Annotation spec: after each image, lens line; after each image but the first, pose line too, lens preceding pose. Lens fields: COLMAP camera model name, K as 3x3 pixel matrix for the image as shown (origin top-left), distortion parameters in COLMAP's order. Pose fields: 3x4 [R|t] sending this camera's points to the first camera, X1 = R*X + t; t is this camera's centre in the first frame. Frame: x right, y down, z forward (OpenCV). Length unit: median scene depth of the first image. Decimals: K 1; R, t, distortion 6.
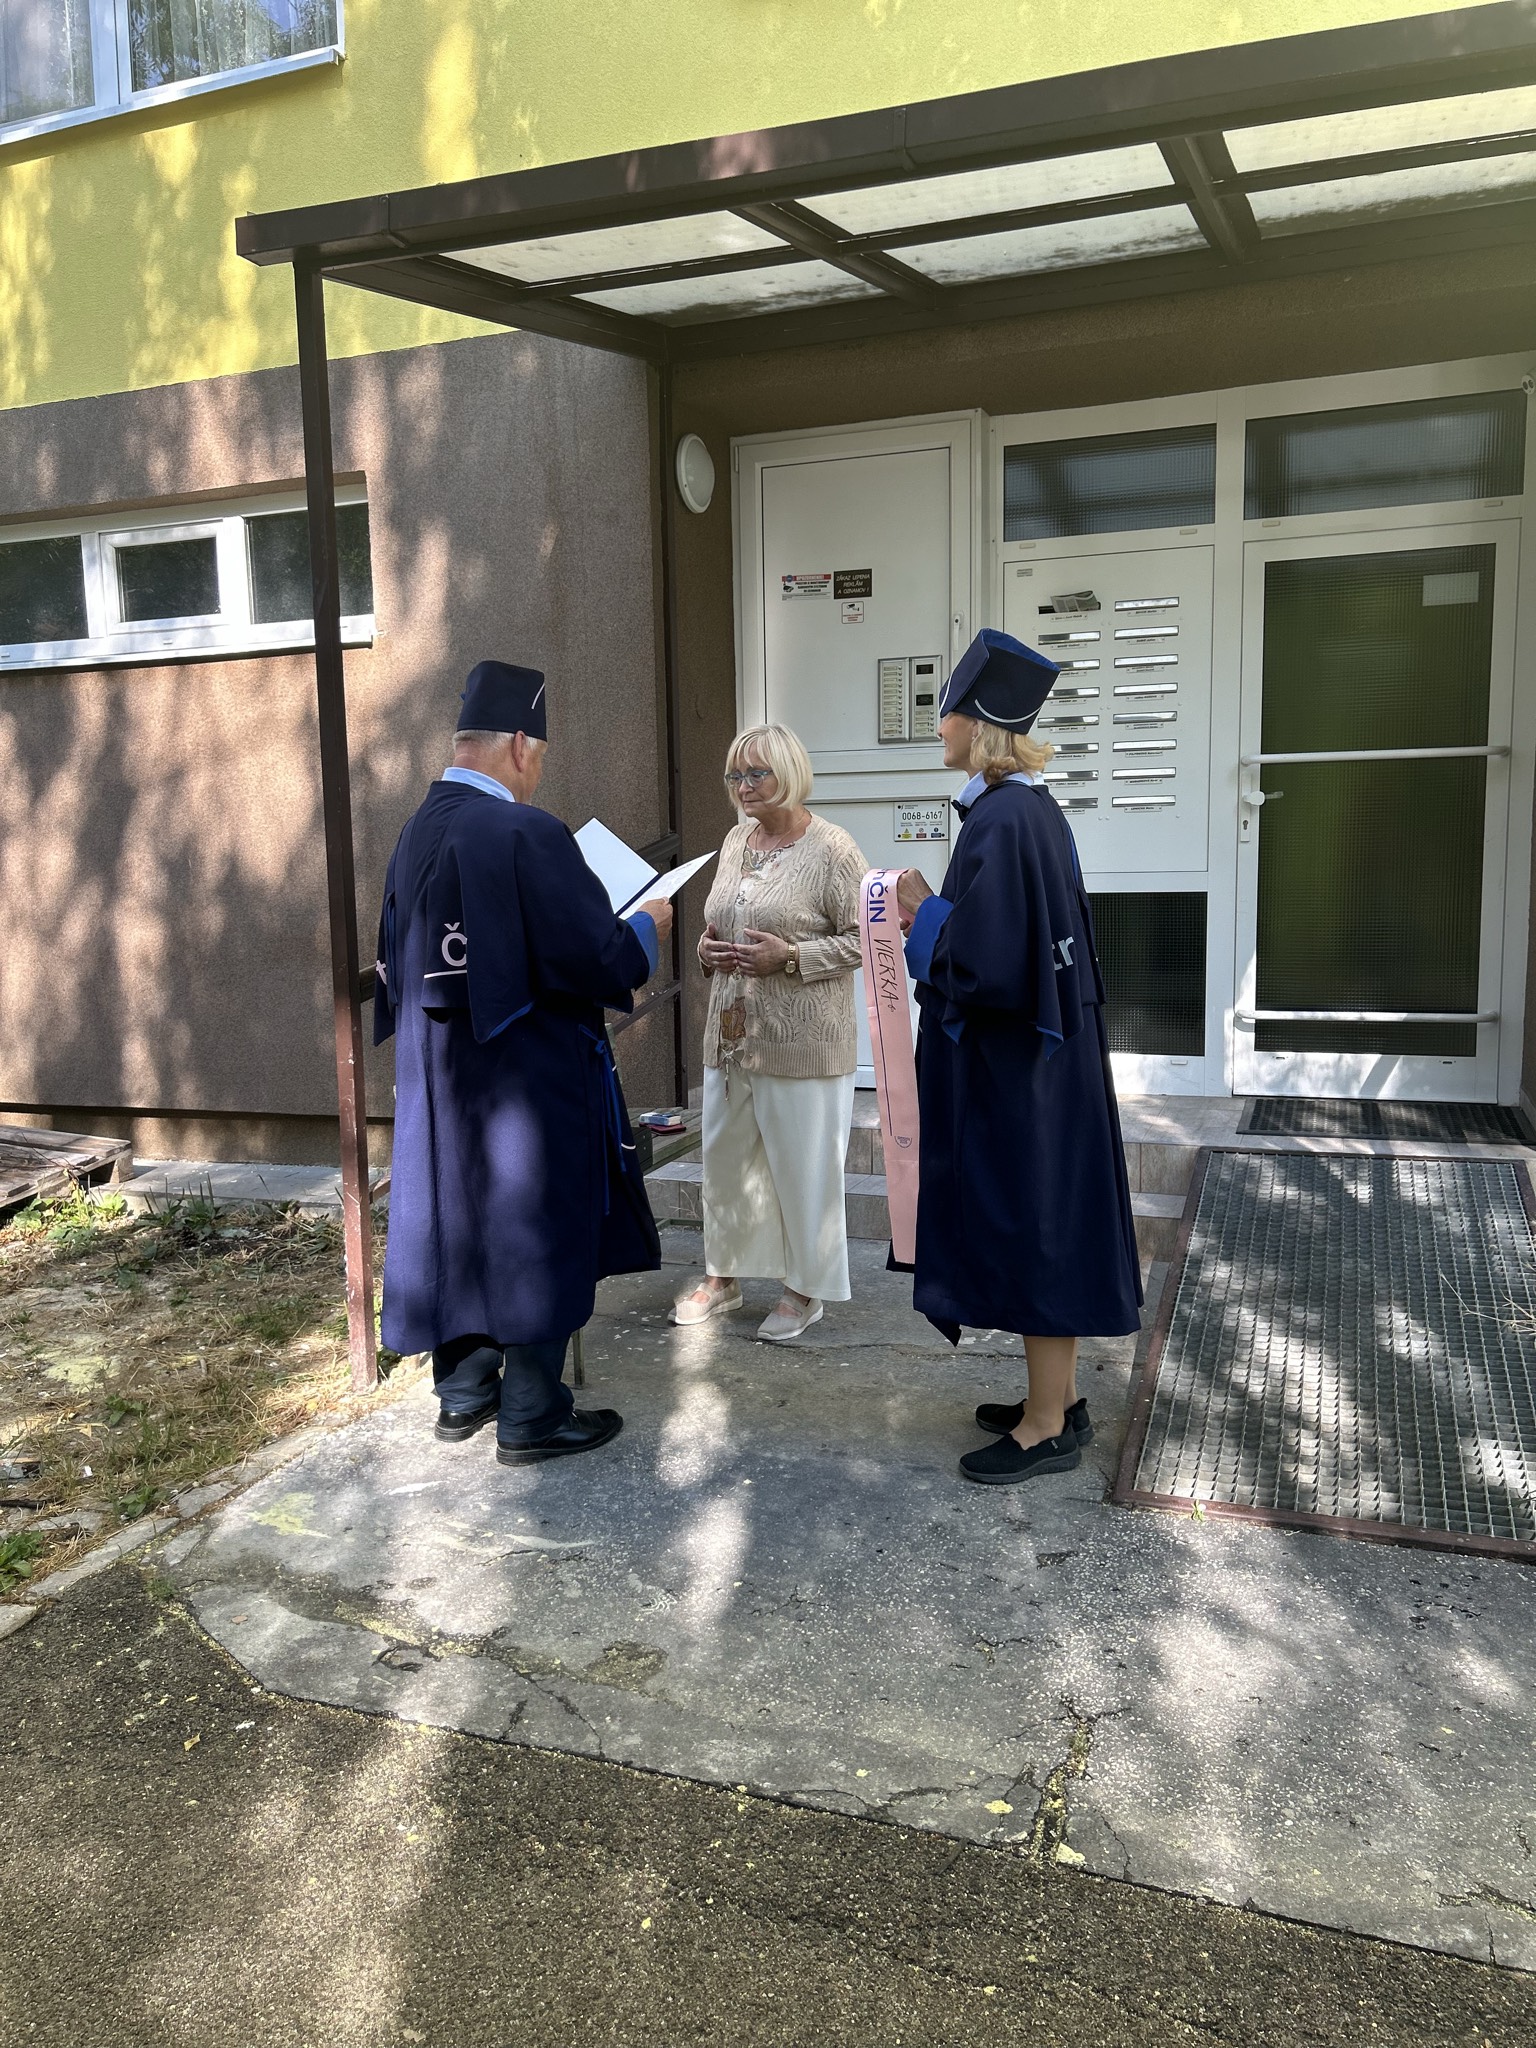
lens RADIAL K [[1529.9, 0, 760.4], [0, 1529.9, 1034.1], [0, 0, 1]] dist [0.043765, -0.051559]
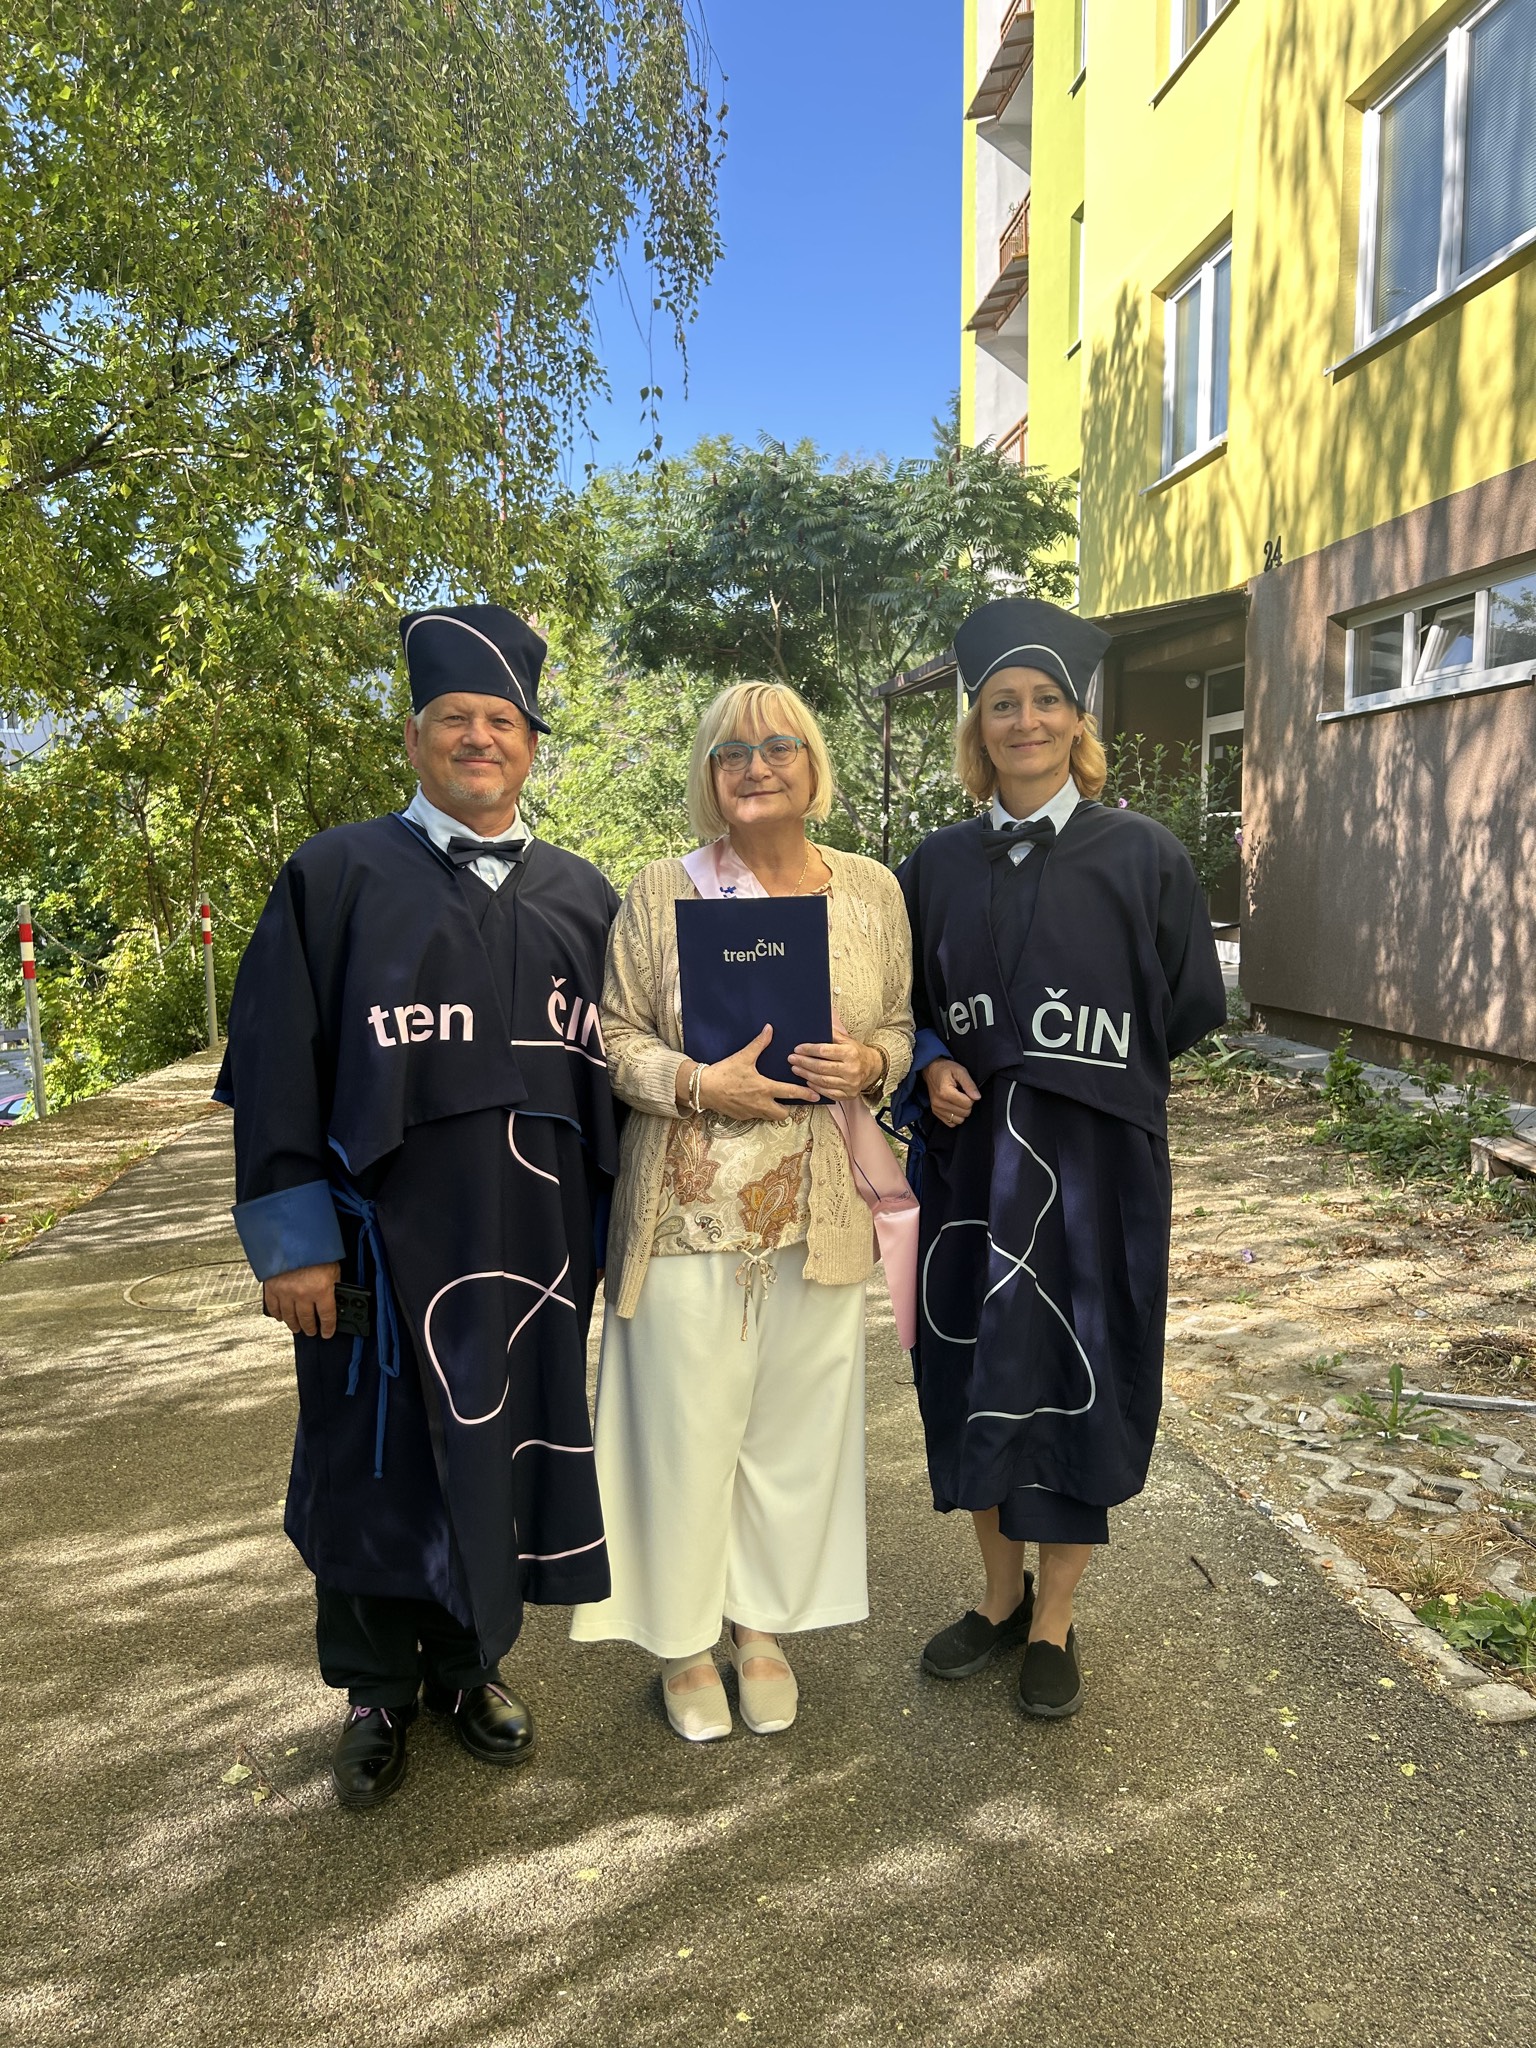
lens RADIAL K [[1529.9, 0, 769.5], [0, 1529.9, 1017.9], [0, 0, 1]] dist [0.043765, -0.051559]
pose [[0.451468, 0.116004, -0.884715, 0.029002], [-0.114196, 0.990871, 0.071650, -0.011454], [0.884950, 0.068683, 0.460594, 0.113362]]
